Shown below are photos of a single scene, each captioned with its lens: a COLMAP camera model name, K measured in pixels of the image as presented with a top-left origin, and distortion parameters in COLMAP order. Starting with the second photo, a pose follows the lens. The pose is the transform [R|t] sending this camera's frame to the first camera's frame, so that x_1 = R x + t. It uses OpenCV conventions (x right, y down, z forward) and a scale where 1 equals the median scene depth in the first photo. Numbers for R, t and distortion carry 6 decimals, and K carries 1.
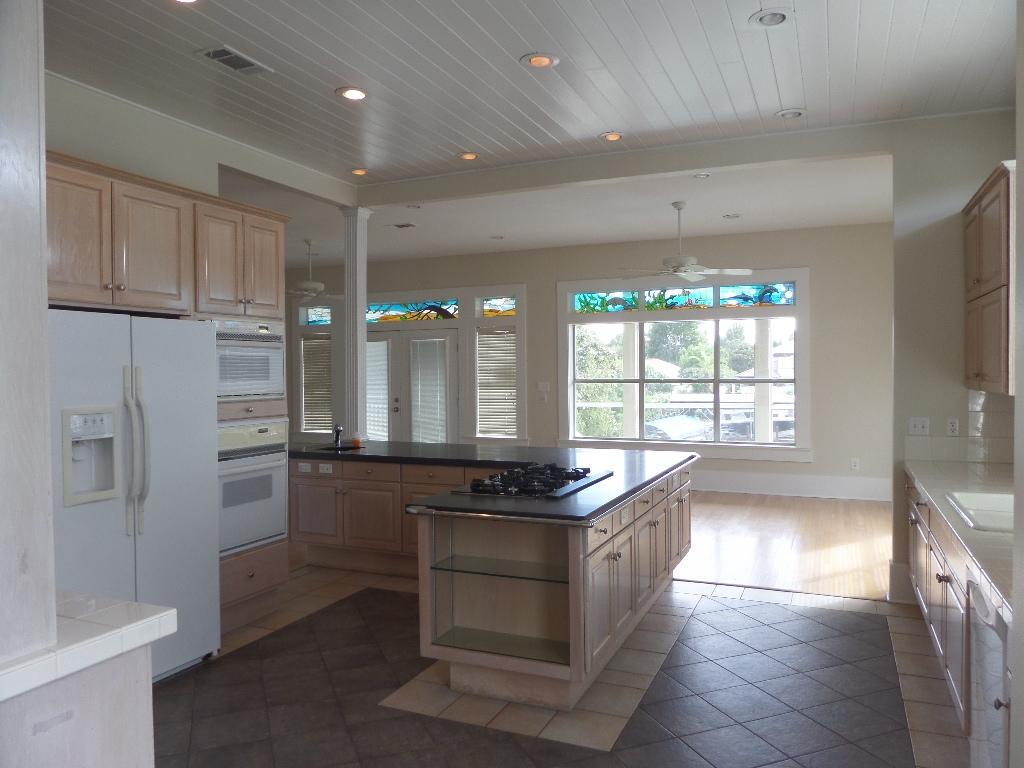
lens RADIAL K [[739.8, 0, 512.0], [0, 739.8, 384.0], [0, 0, 1]] dist [-0.008690, -0.008001]
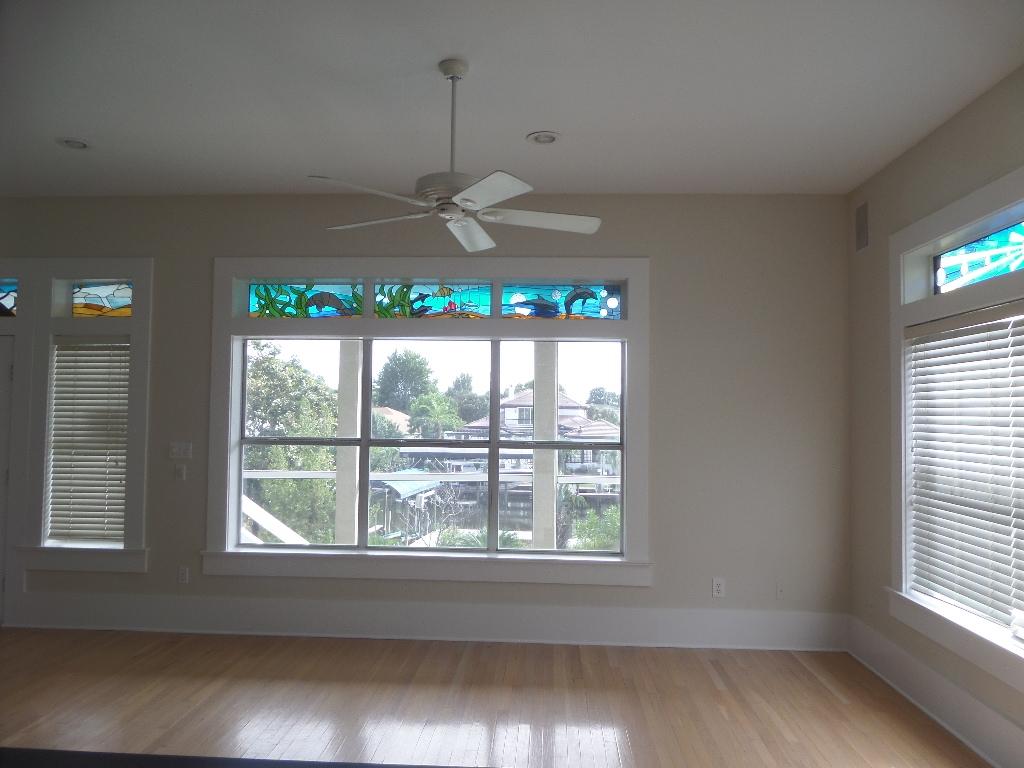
lens RADIAL K [[739.8, 0, 512.0], [0, 739.8, 384.0], [0, 0, 1]] dist [-0.008690, -0.008001]
pose [[0.935066, 0.035879, 0.352653, 0.077919], [-0.012839, 0.997639, -0.067459, -0.011501], [-0.354241, 0.058551, 0.933319, 0.422553]]
